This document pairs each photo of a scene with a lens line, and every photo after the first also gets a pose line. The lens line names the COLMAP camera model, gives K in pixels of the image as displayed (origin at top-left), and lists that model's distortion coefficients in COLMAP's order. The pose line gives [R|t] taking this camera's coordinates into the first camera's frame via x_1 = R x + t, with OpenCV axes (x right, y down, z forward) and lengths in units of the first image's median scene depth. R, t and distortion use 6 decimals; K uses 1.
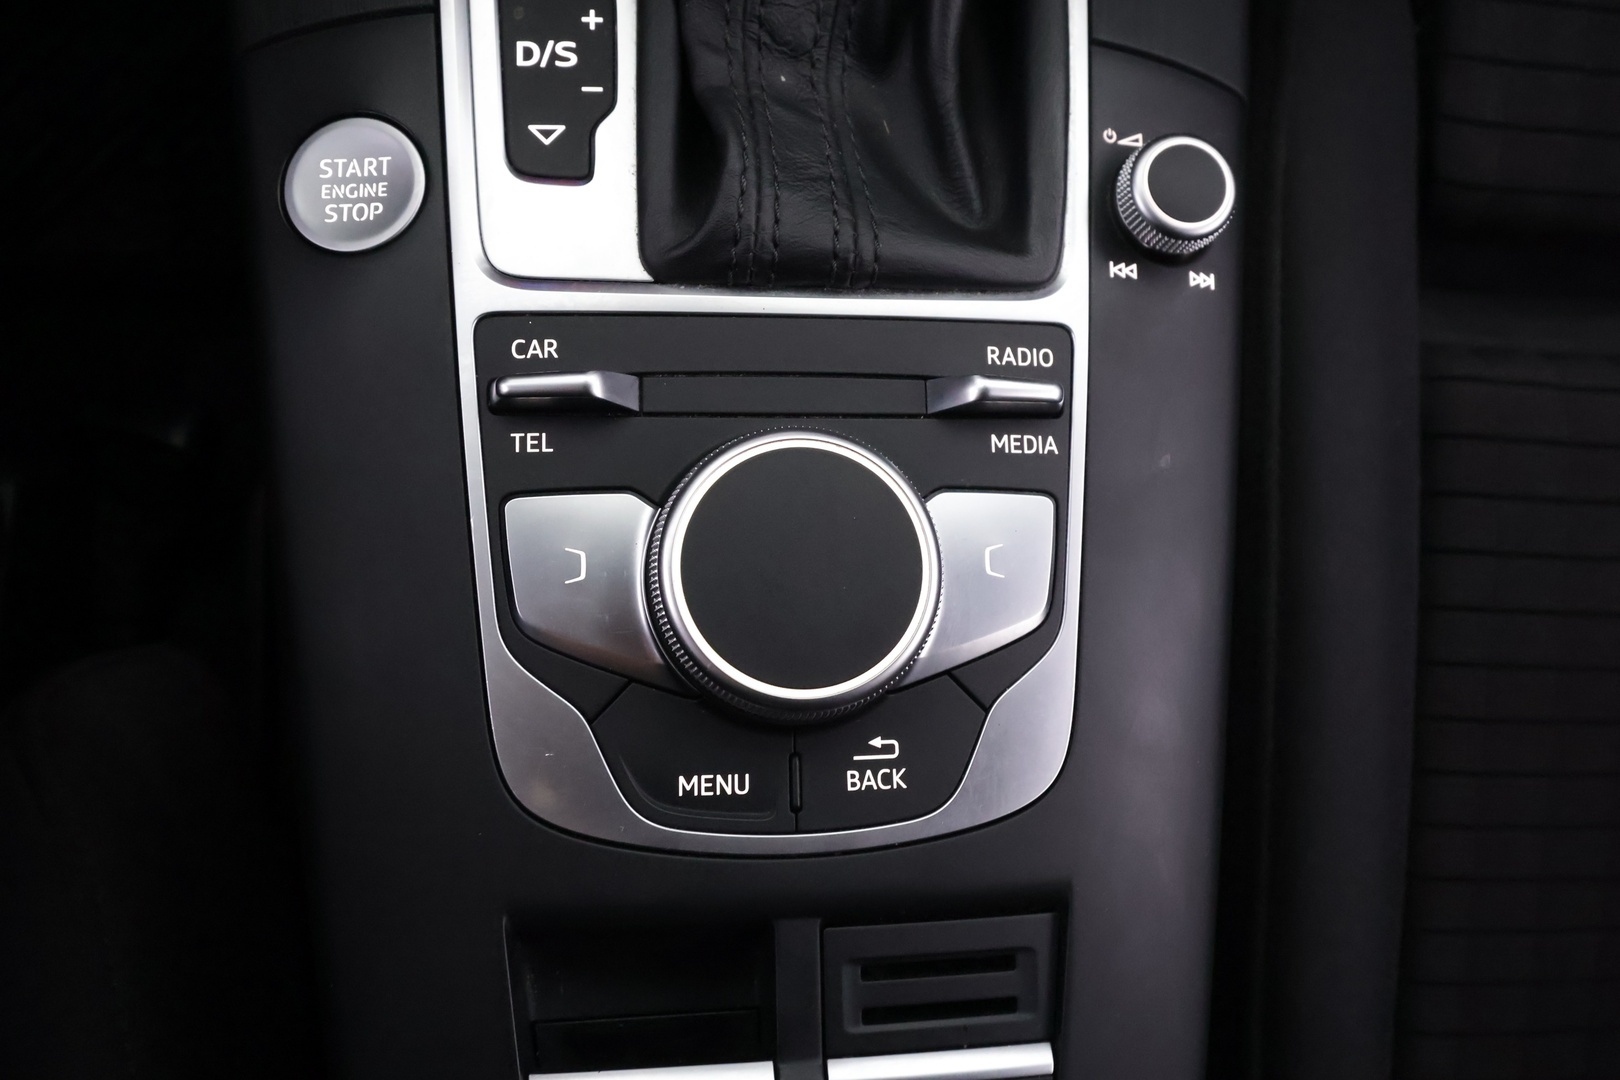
lens RADIAL K [[1252.6, 0, 810.0], [0, 1252.6, 540.0], [0, 0, 1]] dist [-0.005411, 0.000902]
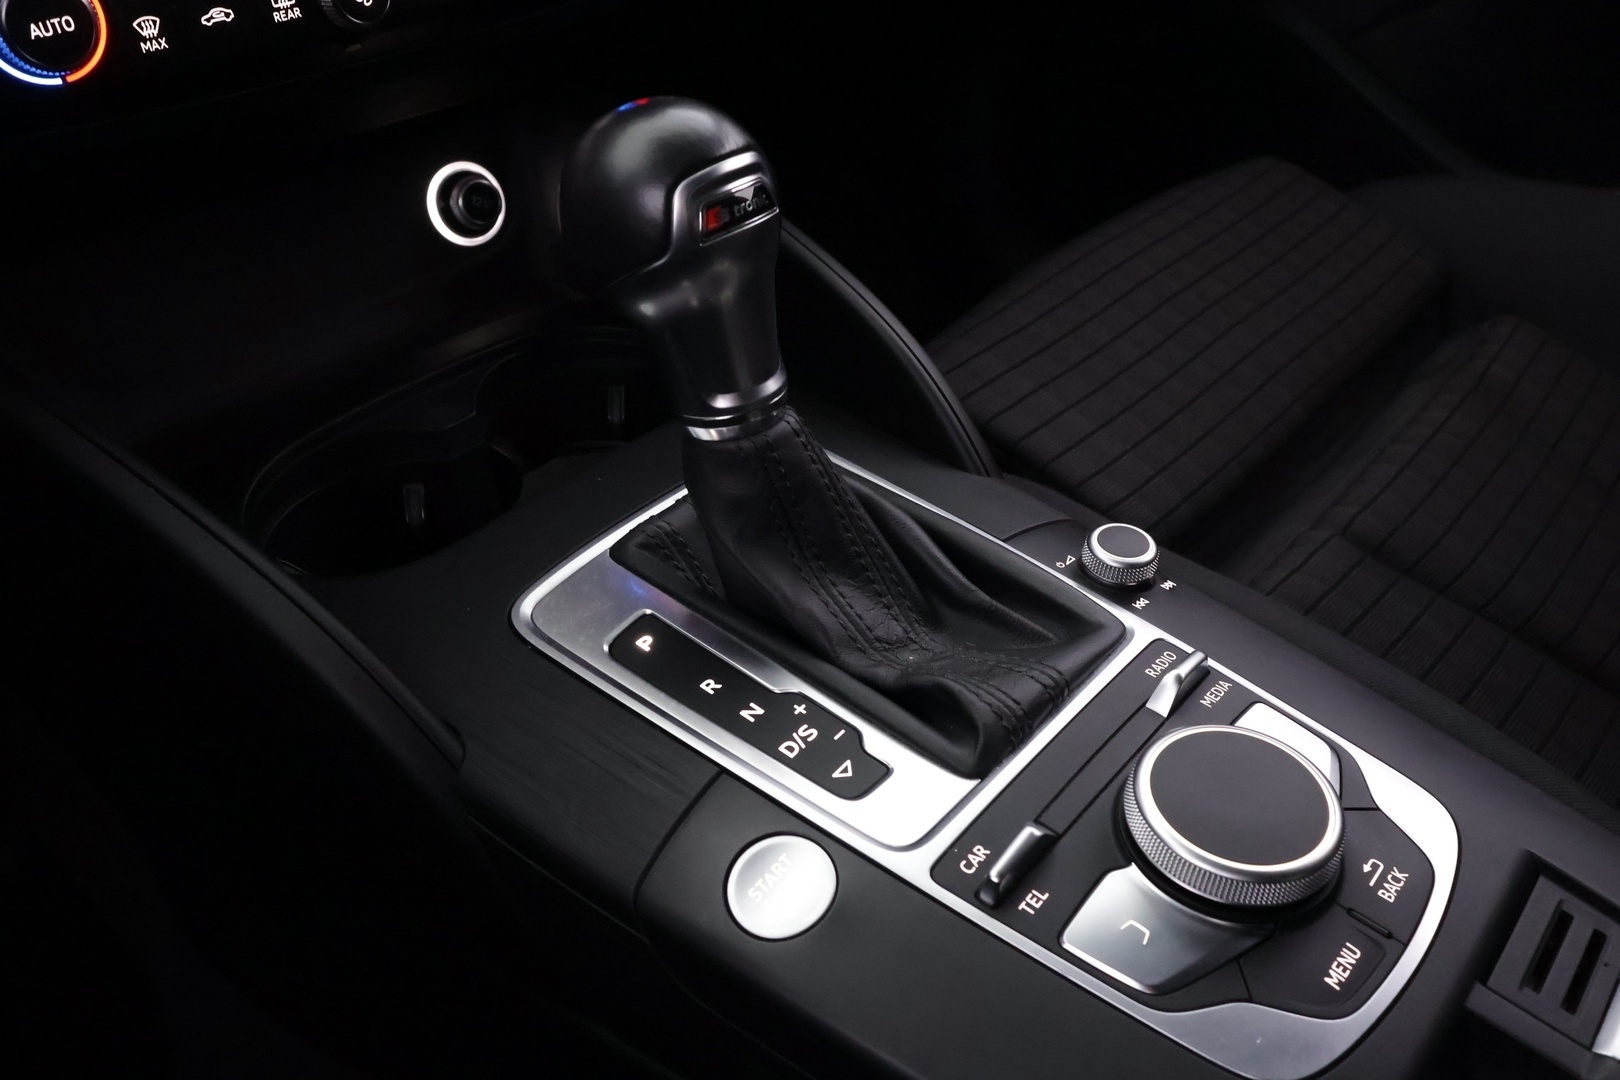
lens RADIAL K [[1252.6, 0, 810.0], [0, 1252.6, 540.0], [0, 0, 1]] dist [-0.005411, 0.000902]
pose [[0.674998, -0.555367, 0.485742, -0.783353], [0.737592, 0.524300, -0.425522, 0.105230], [-0.018354, 0.645505, 0.763535, -0.229055]]
